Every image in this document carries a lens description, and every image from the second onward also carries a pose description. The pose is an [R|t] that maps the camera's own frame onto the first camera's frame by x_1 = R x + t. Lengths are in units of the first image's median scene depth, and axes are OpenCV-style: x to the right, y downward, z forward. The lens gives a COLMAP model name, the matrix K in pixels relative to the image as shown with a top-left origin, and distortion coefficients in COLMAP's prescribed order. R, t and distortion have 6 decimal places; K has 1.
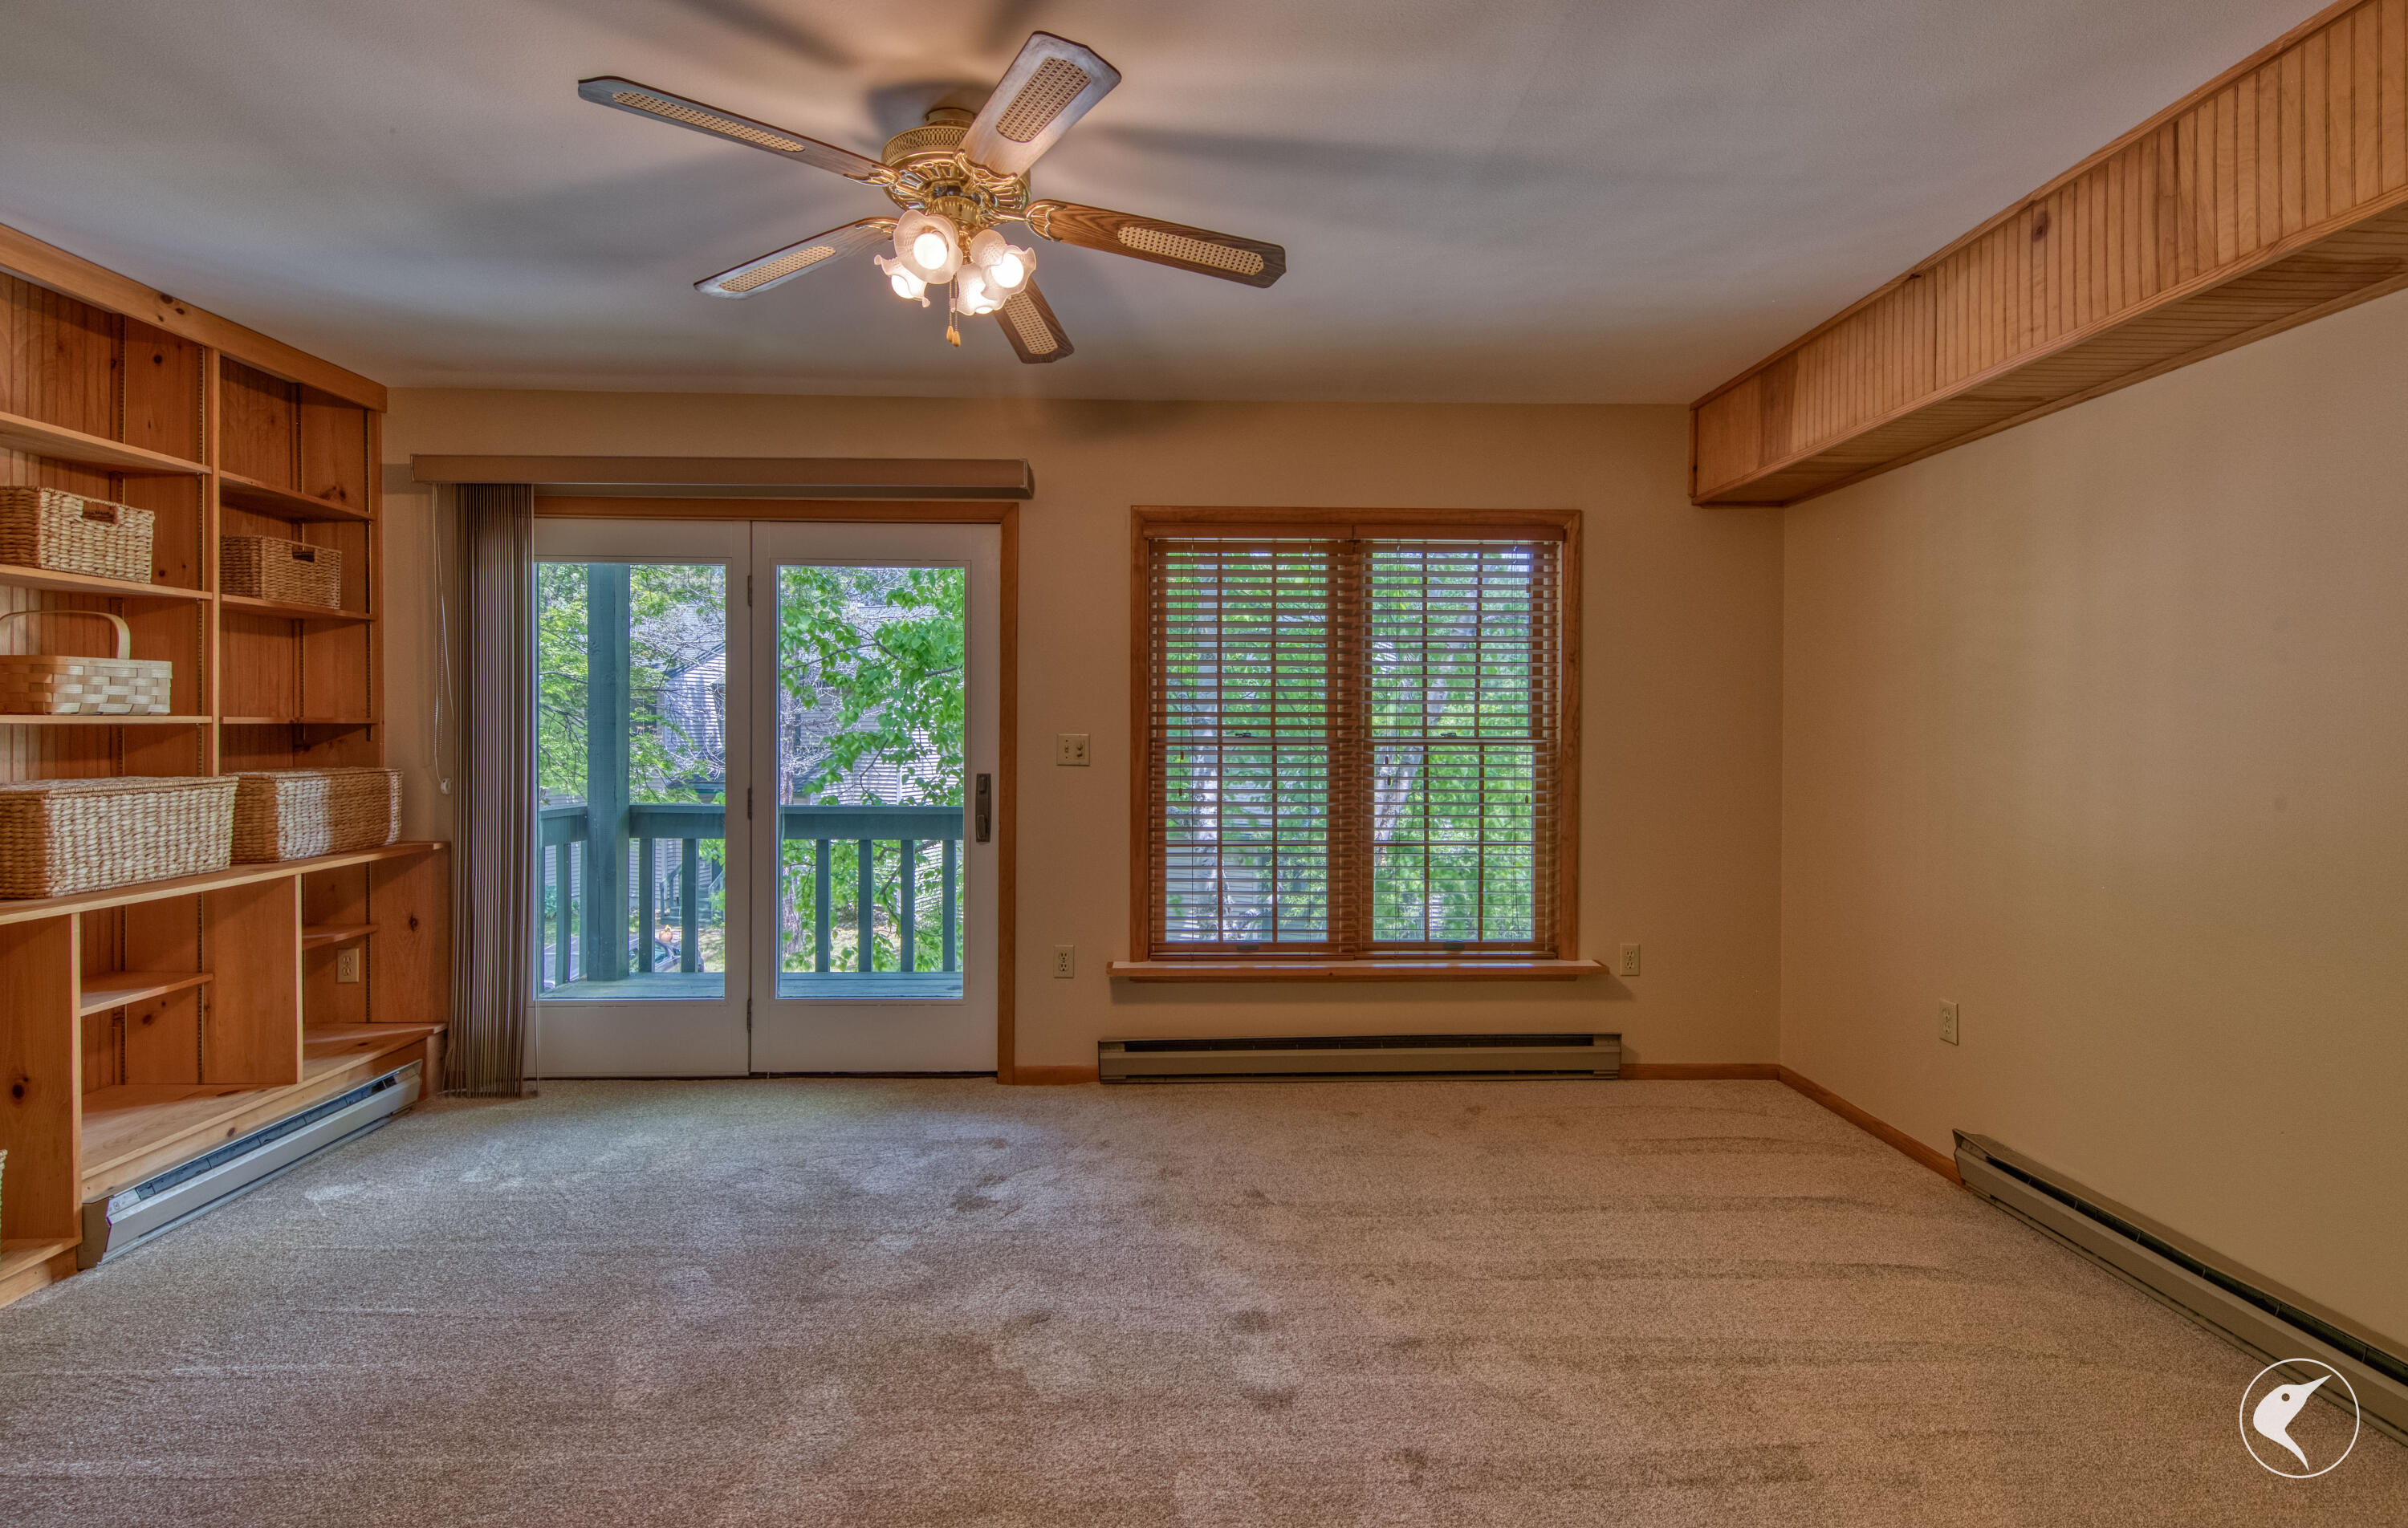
lens RADIAL K [[1119.5, 0, 1200.6], [0, 1119.5, 734.8], [0, 0, 1]] dist [0.012833, -0.010178]
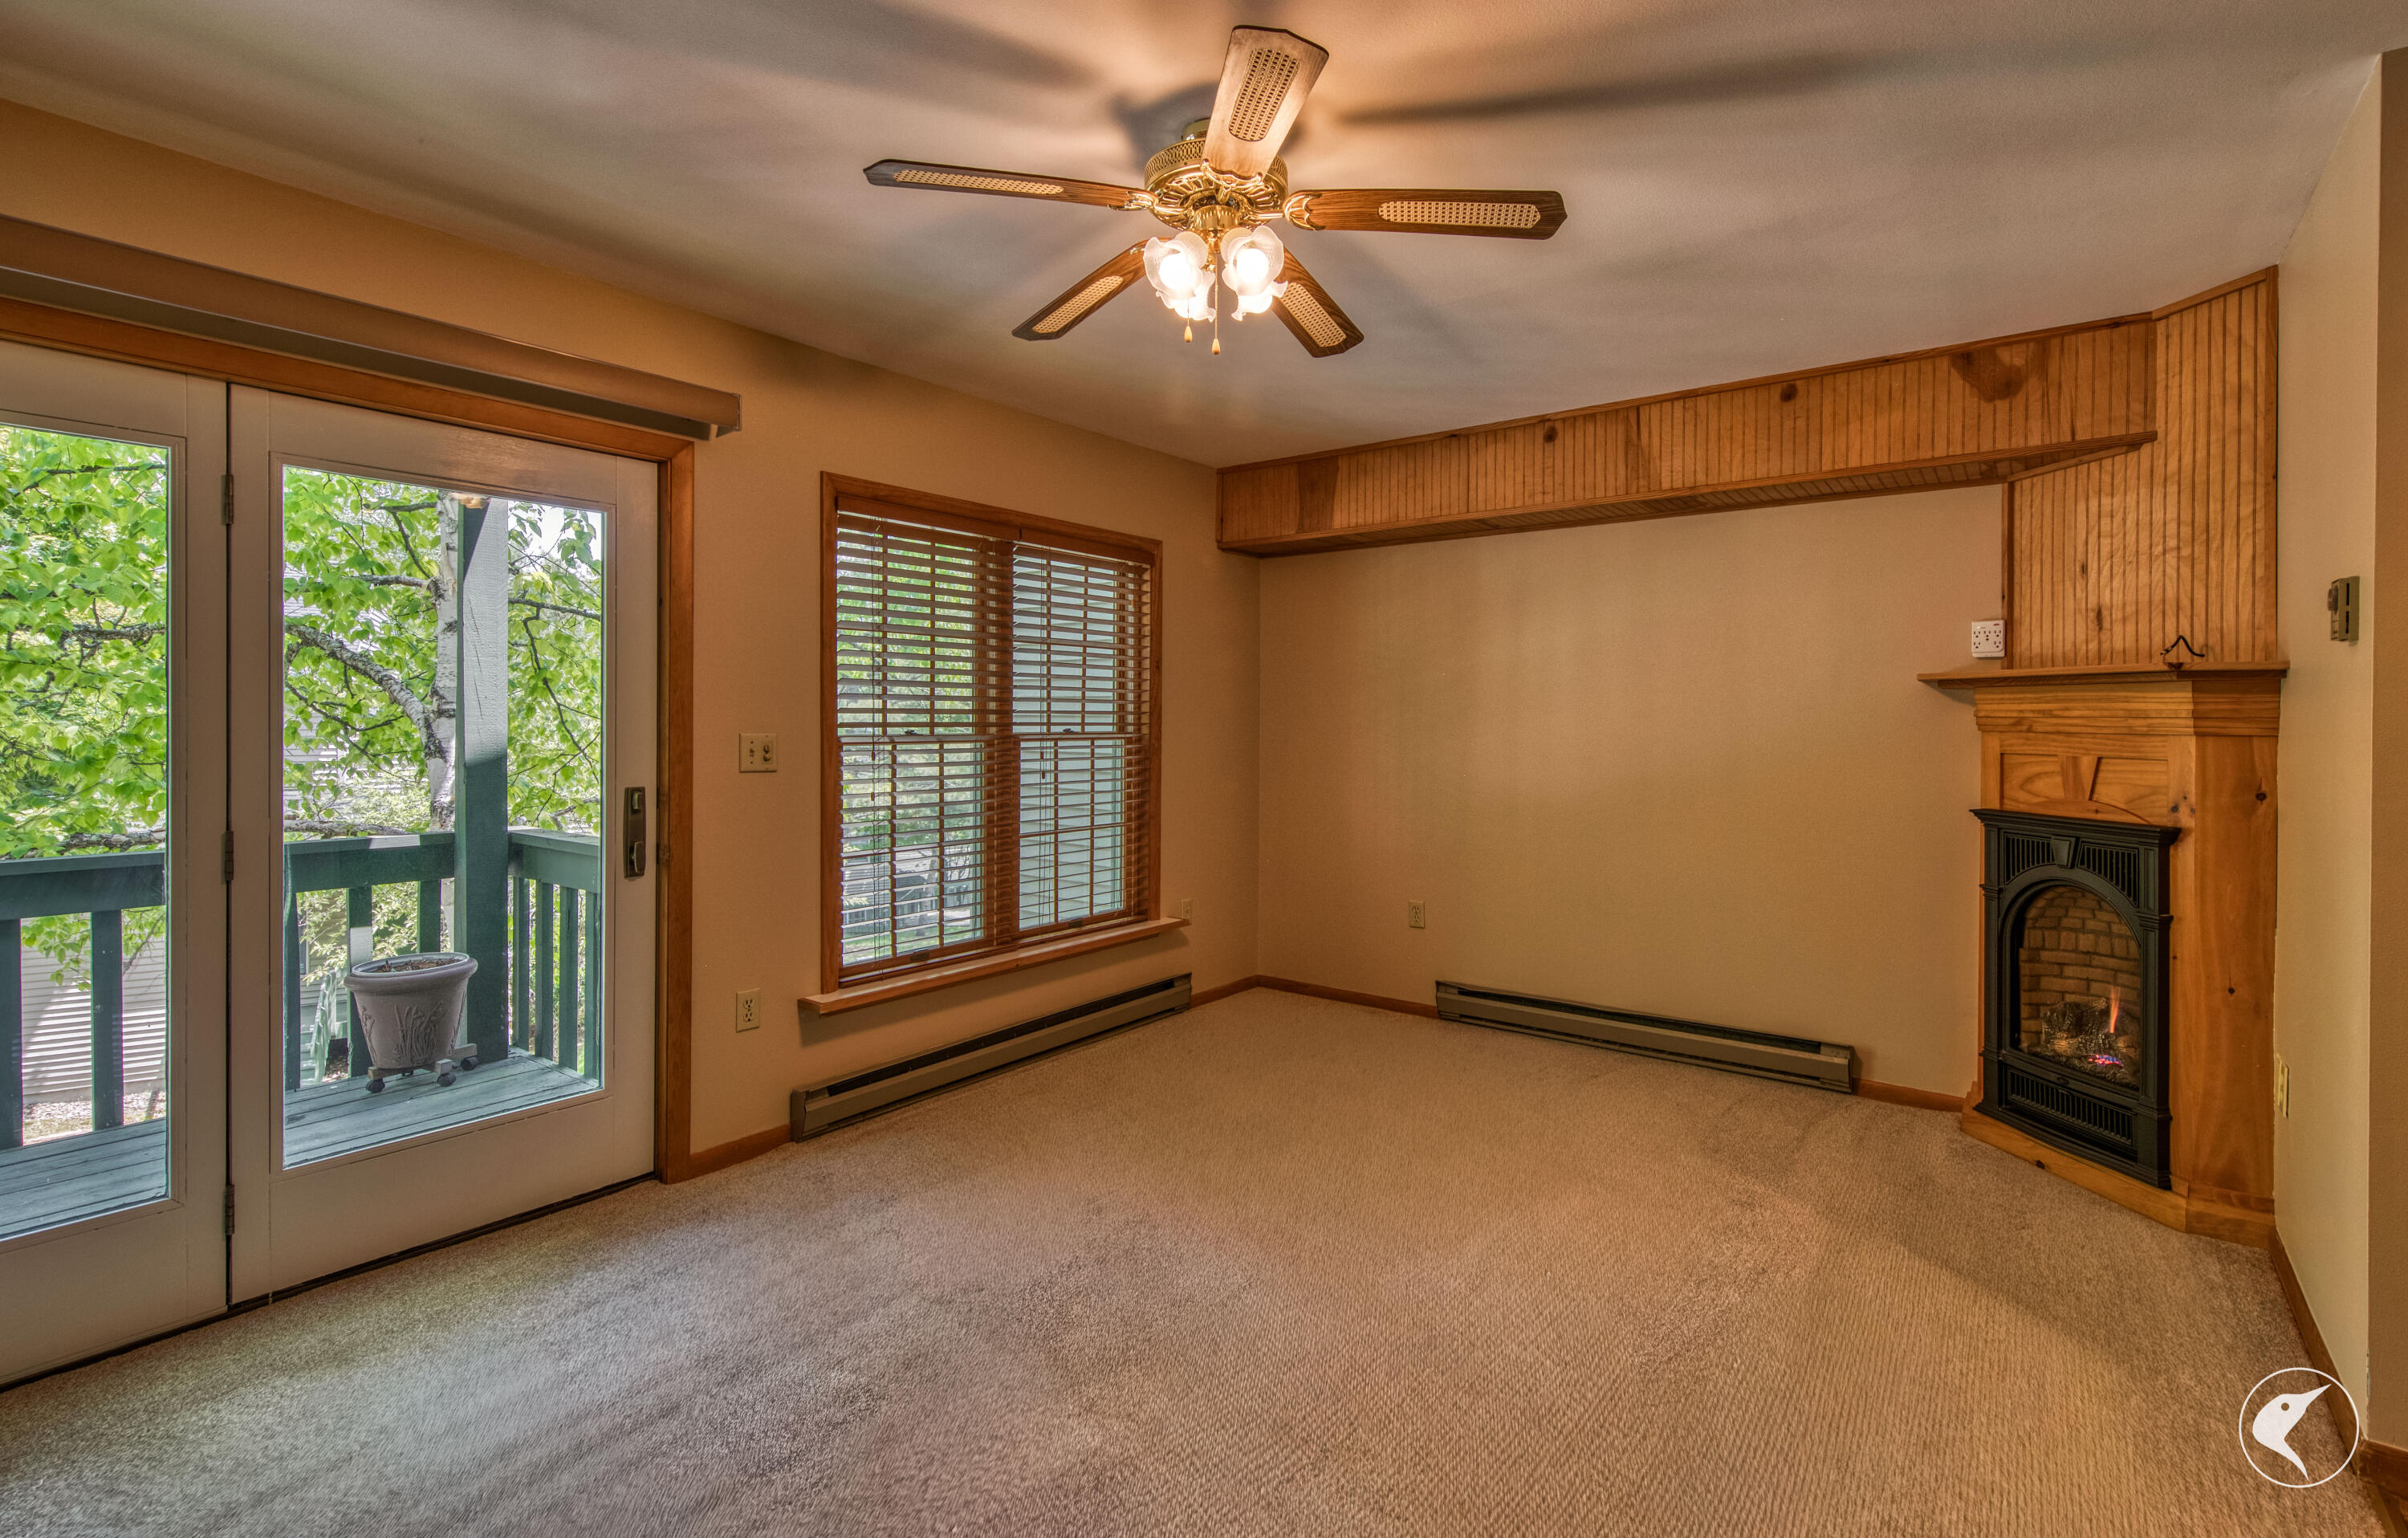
lens RADIAL K [[1151.8, 0, 1210.2], [0, 1151.8, 722.6], [0, 0, 1]] dist [0.000108, 0.000065]
pose [[0.598127, -0.003543, 0.801394, -0.621997], [0.003467, 0.999992, 0.001833, -0.009983], [-0.801394, 0.001682, 0.598134, 0.228560]]
